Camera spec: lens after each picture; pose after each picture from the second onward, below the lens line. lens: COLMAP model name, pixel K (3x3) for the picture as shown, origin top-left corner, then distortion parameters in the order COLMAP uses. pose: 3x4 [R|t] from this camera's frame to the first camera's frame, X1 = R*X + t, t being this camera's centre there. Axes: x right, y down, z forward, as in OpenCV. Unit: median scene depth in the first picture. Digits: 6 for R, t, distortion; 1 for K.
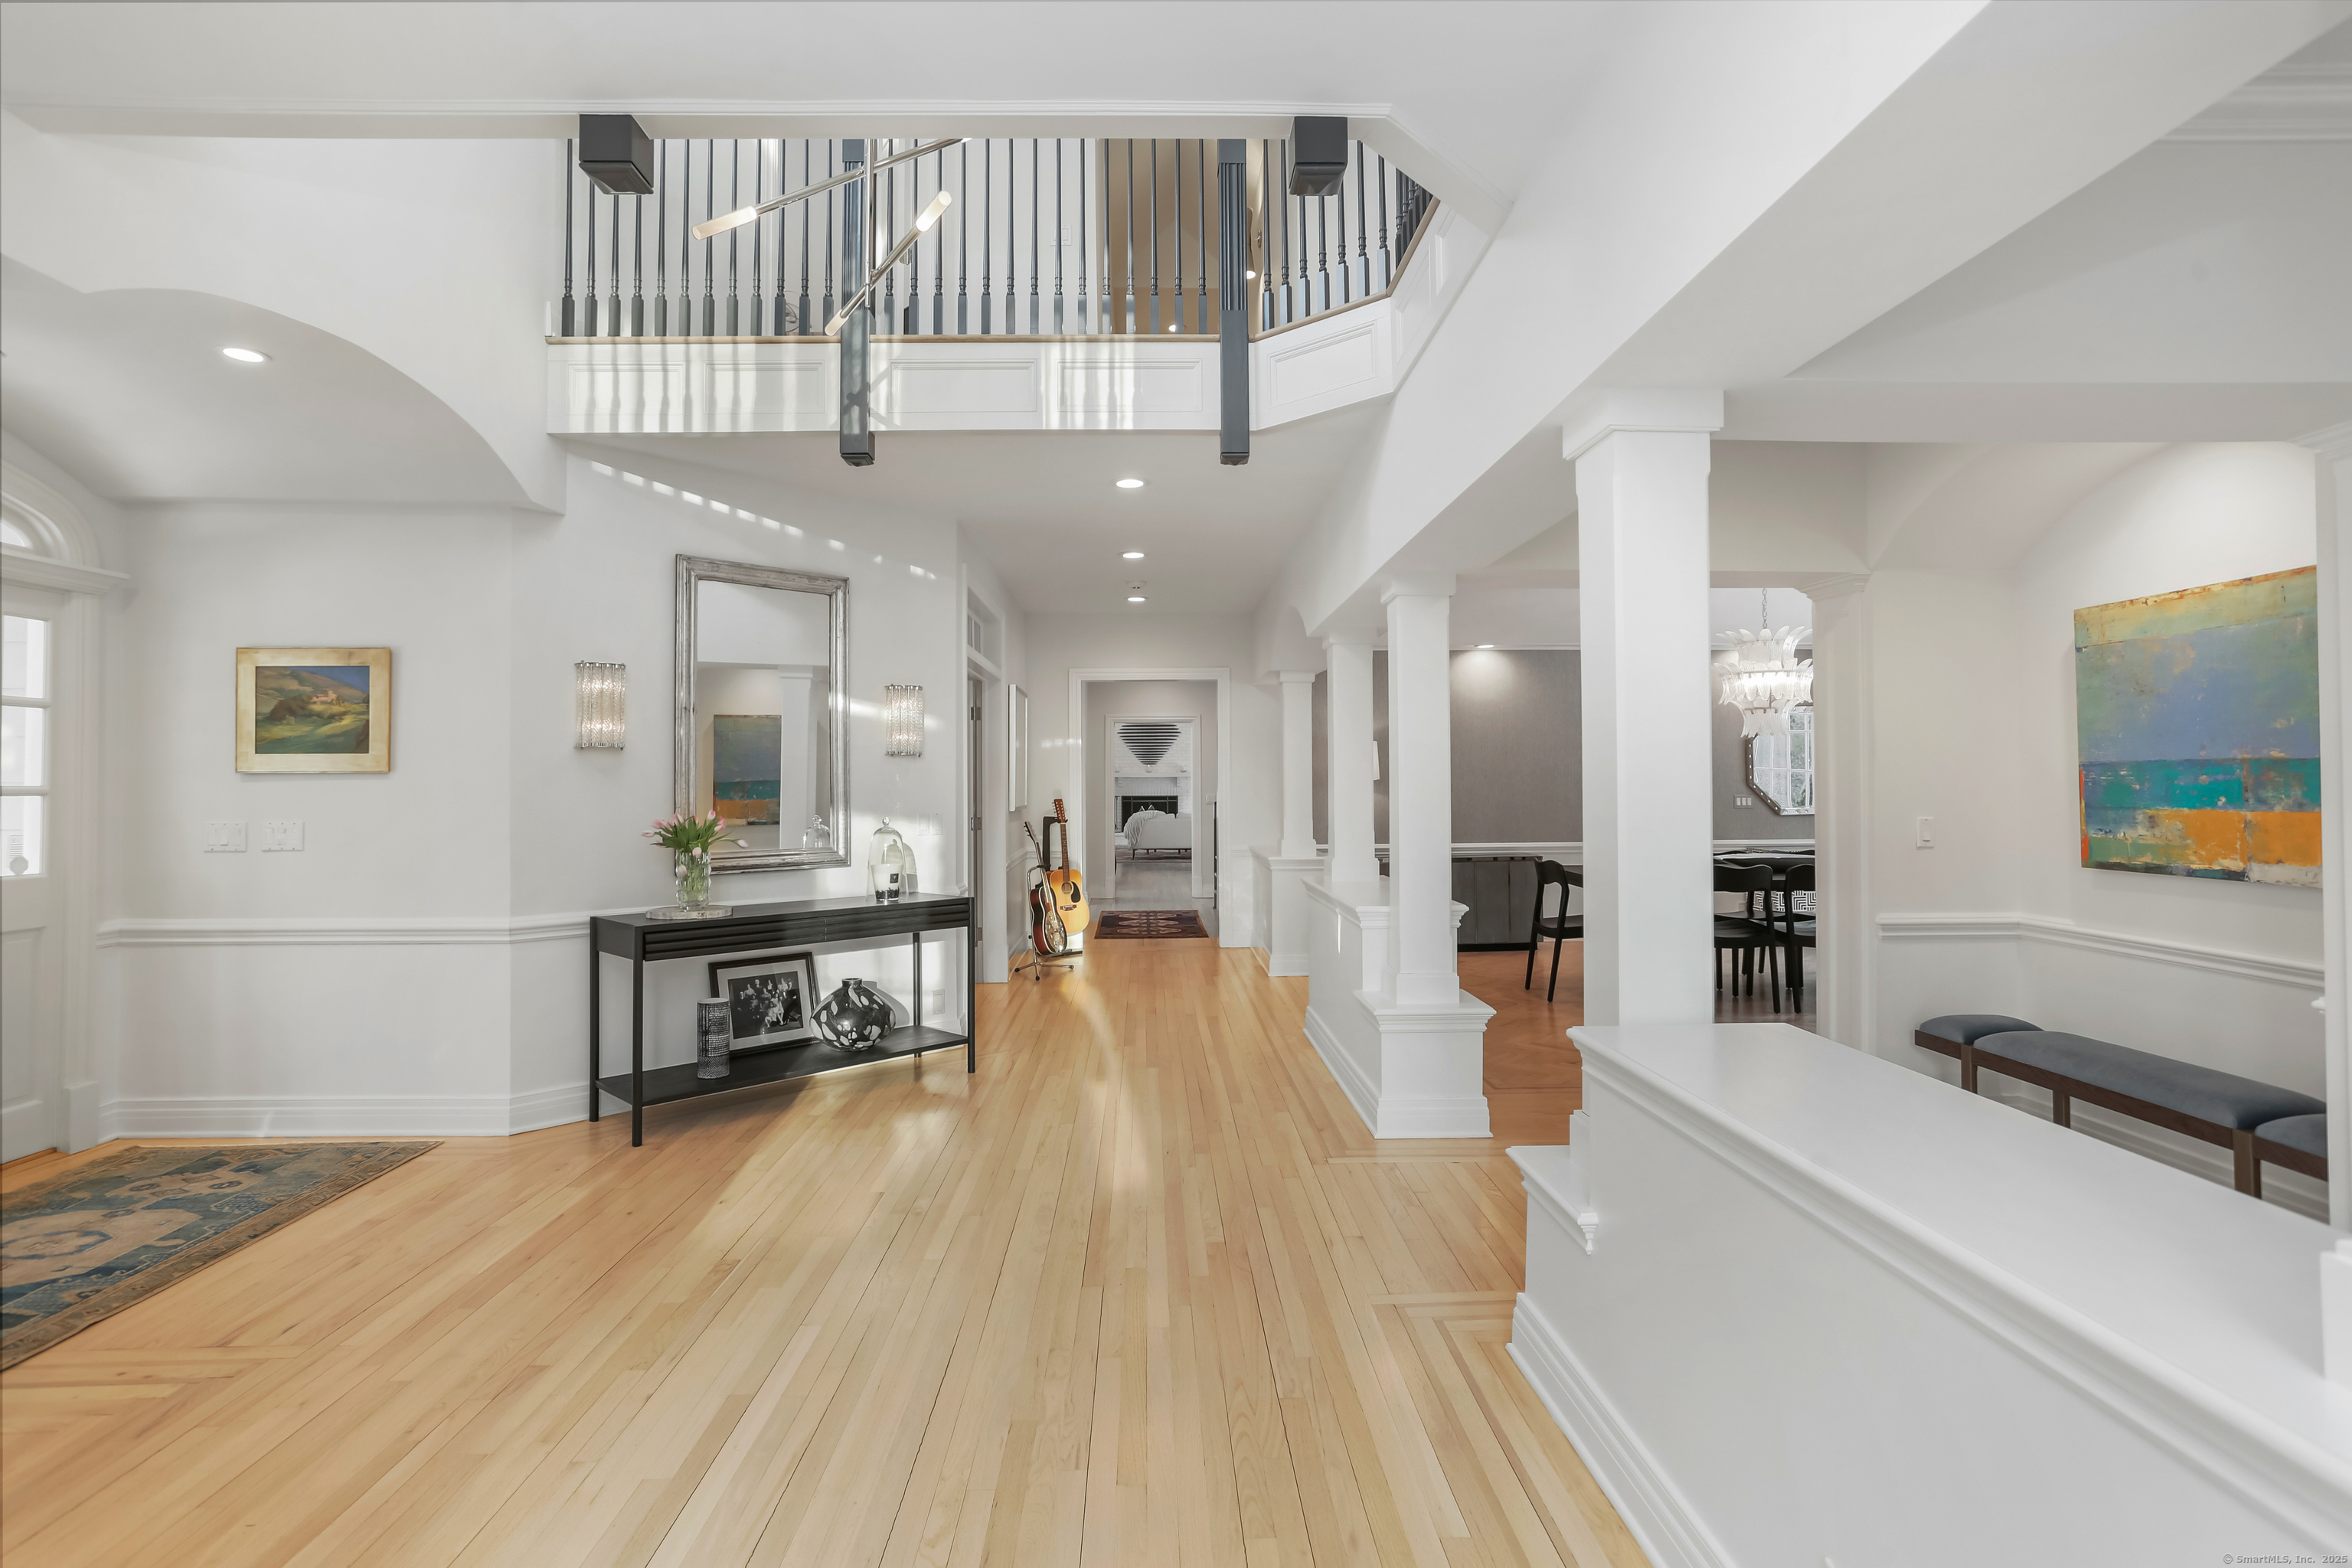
lens RADIAL K [[1121.0, 0, 1171.2], [0, 1121.0, 769.9], [0, 0, 1]] dist [-0.040888, 0.018008]
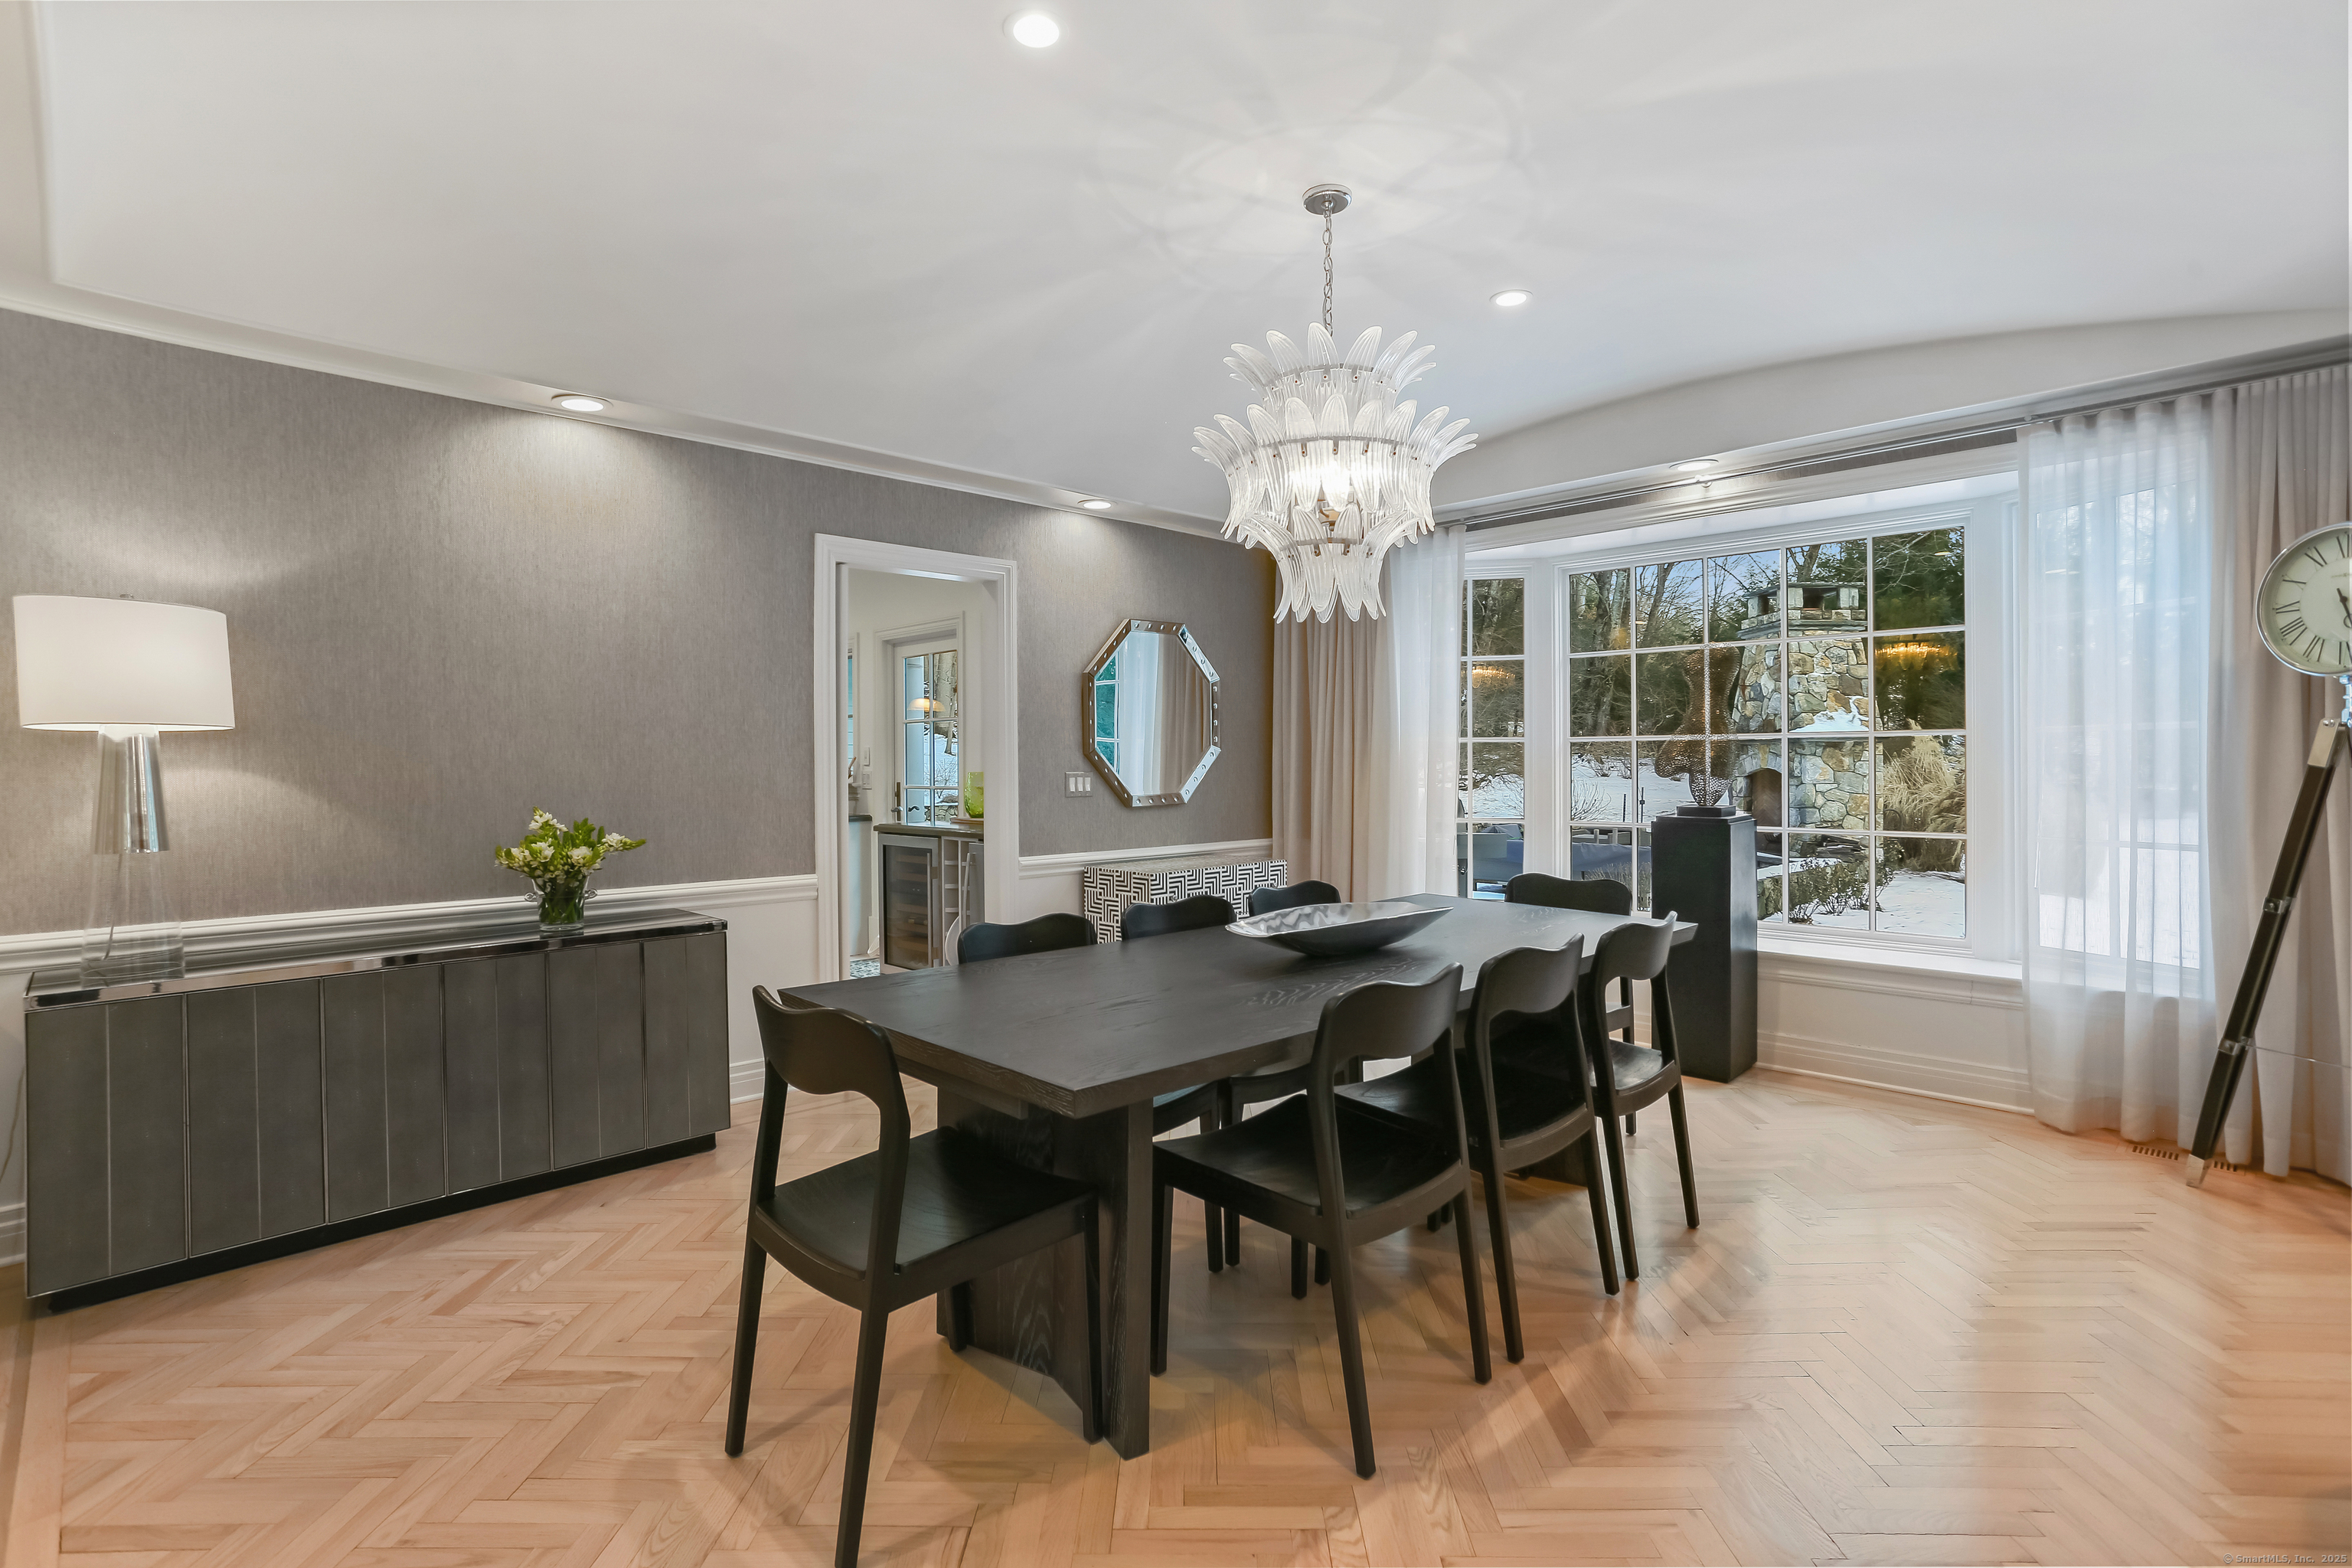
lens RADIAL K [[1121.0, 0, 1178.5], [0, 1121.0, 764.3], [0, 0, 1]] dist [-0.040888, 0.018008]
pose [[0.739240, 0.001687, 0.673440, 0.475204], [-0.004929, 0.999984, 0.002906, 0.043523], [-0.673424, -0.005468, 0.739236, 1.478908]]
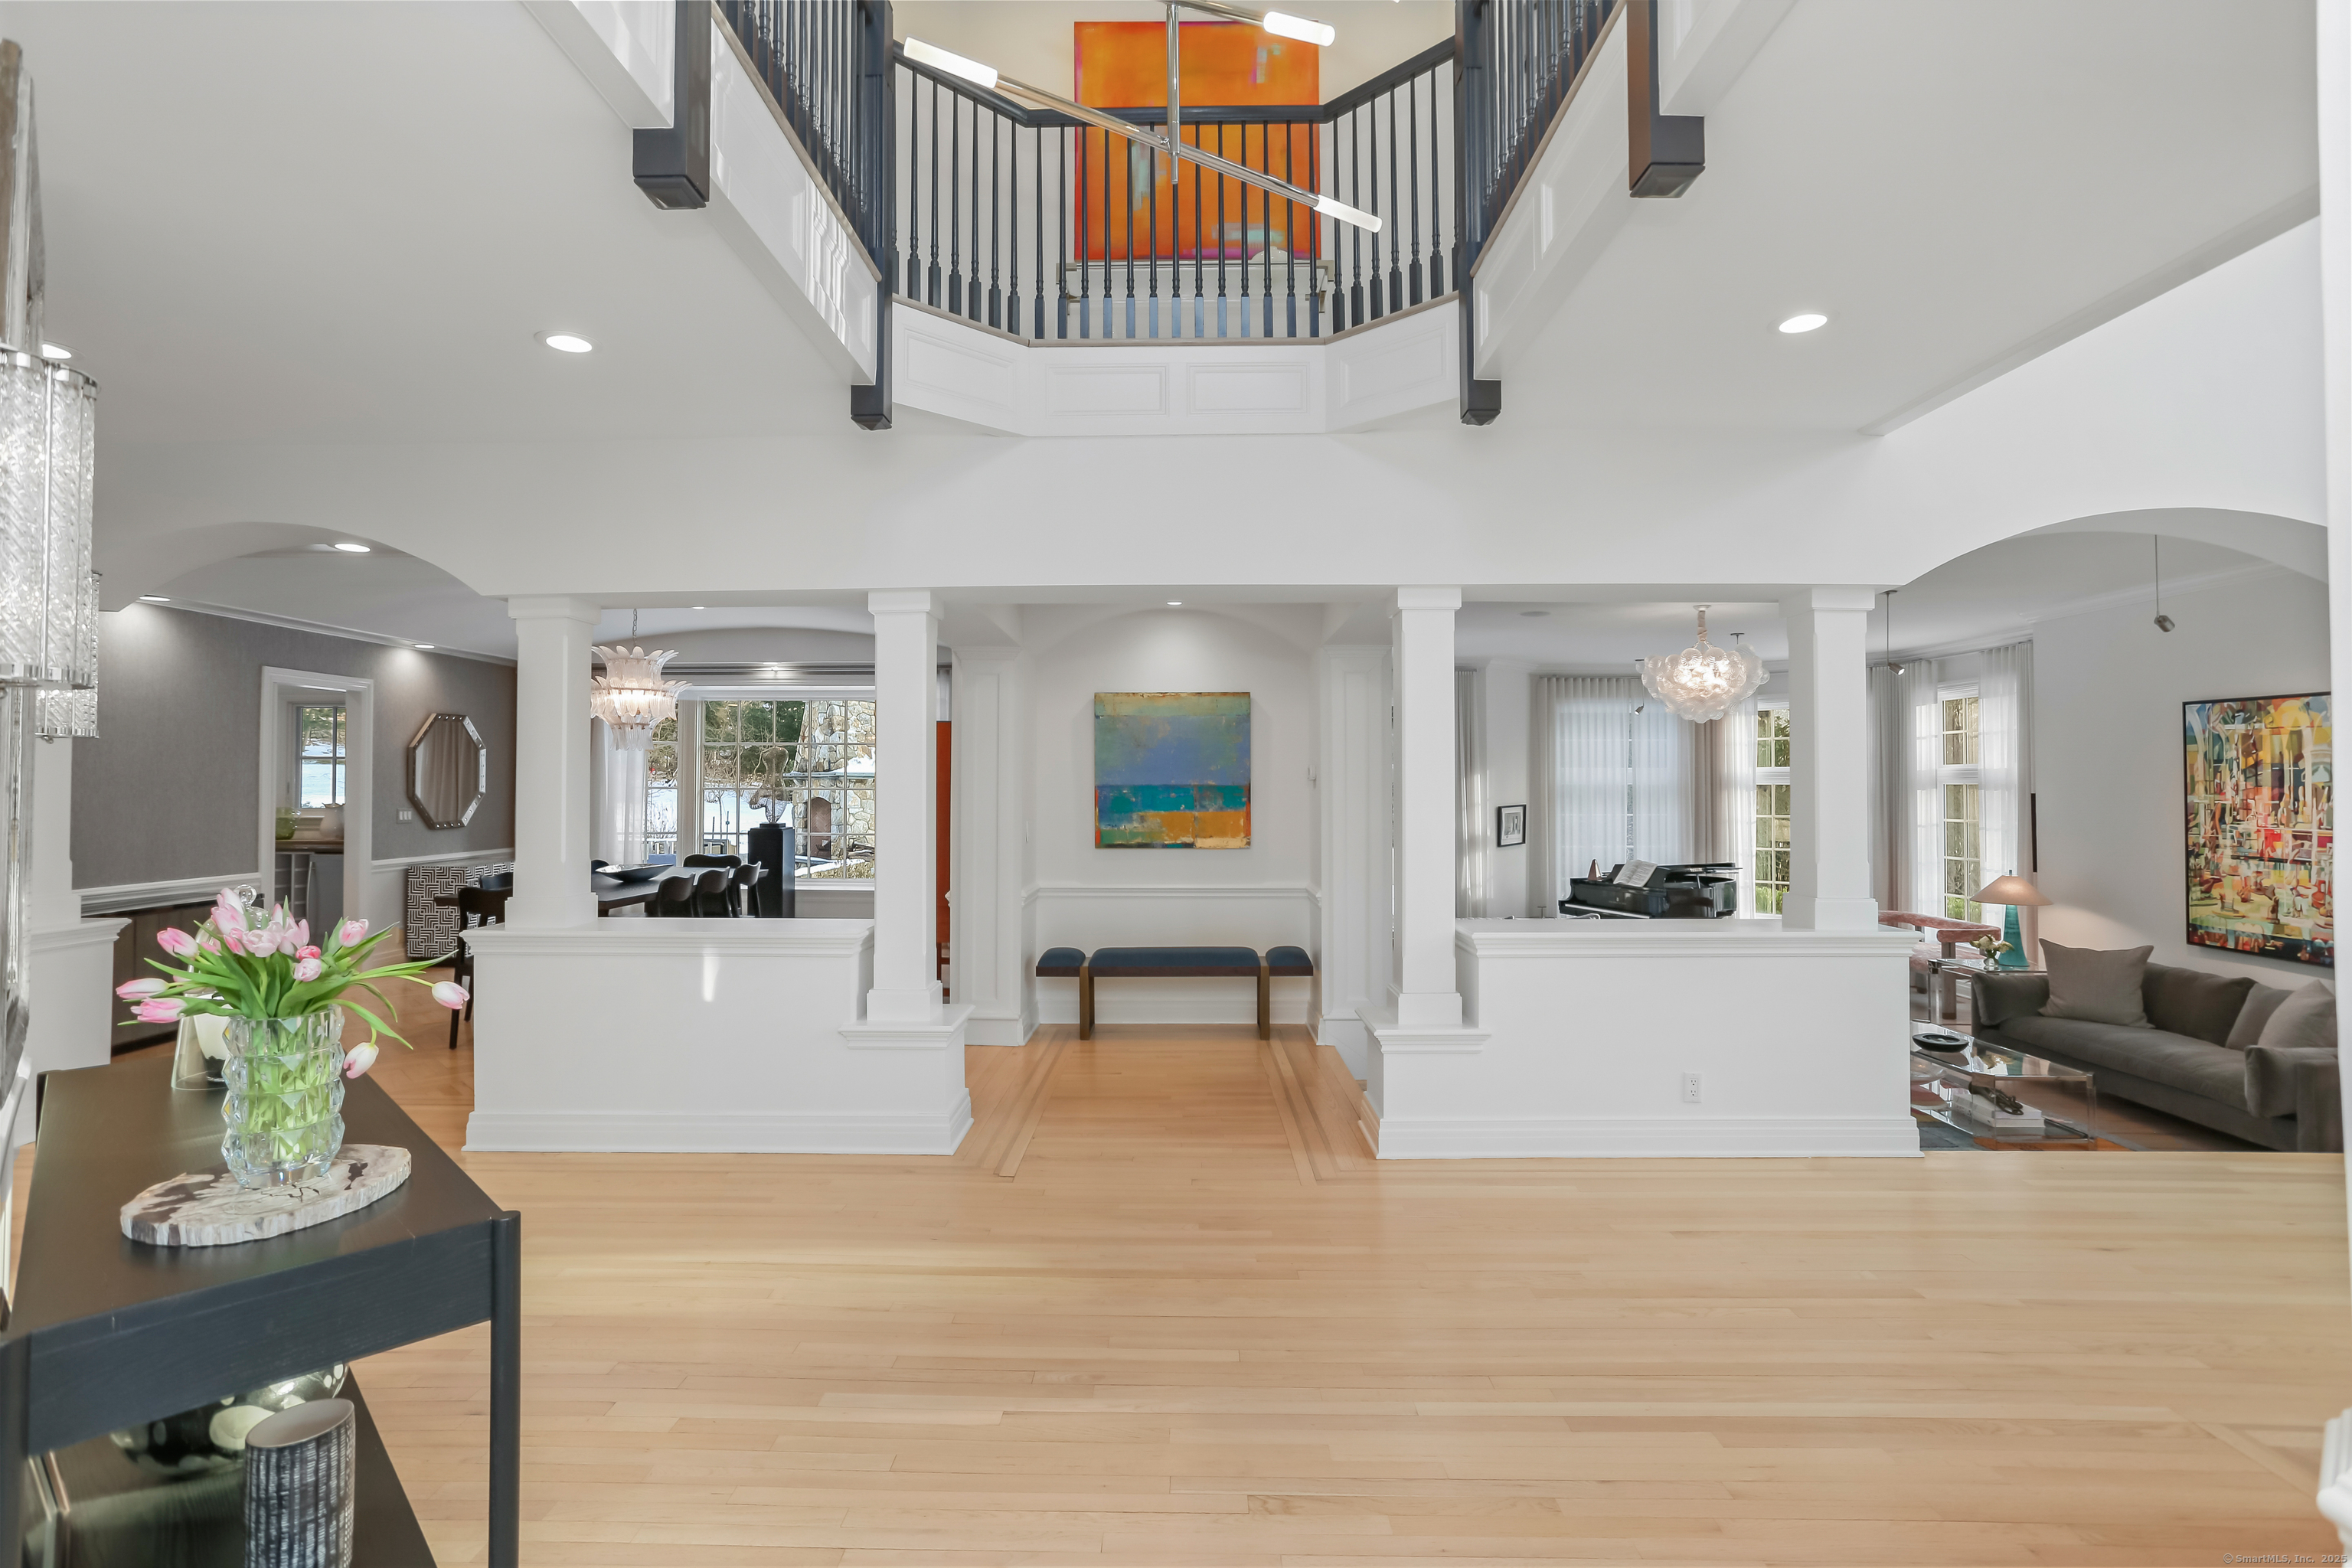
lens RADIAL K [[1121.0, 0, 1175.0], [0, 1121.0, 768.1], [0, 0, 1]] dist [-0.040888, 0.018008]
pose [[0.046356, 0.020791, 0.998709, -0.948613], [-0.011326, 0.999730, -0.020286, 0.000938], [-0.998861, -0.010371, 0.046579, 0.883875]]
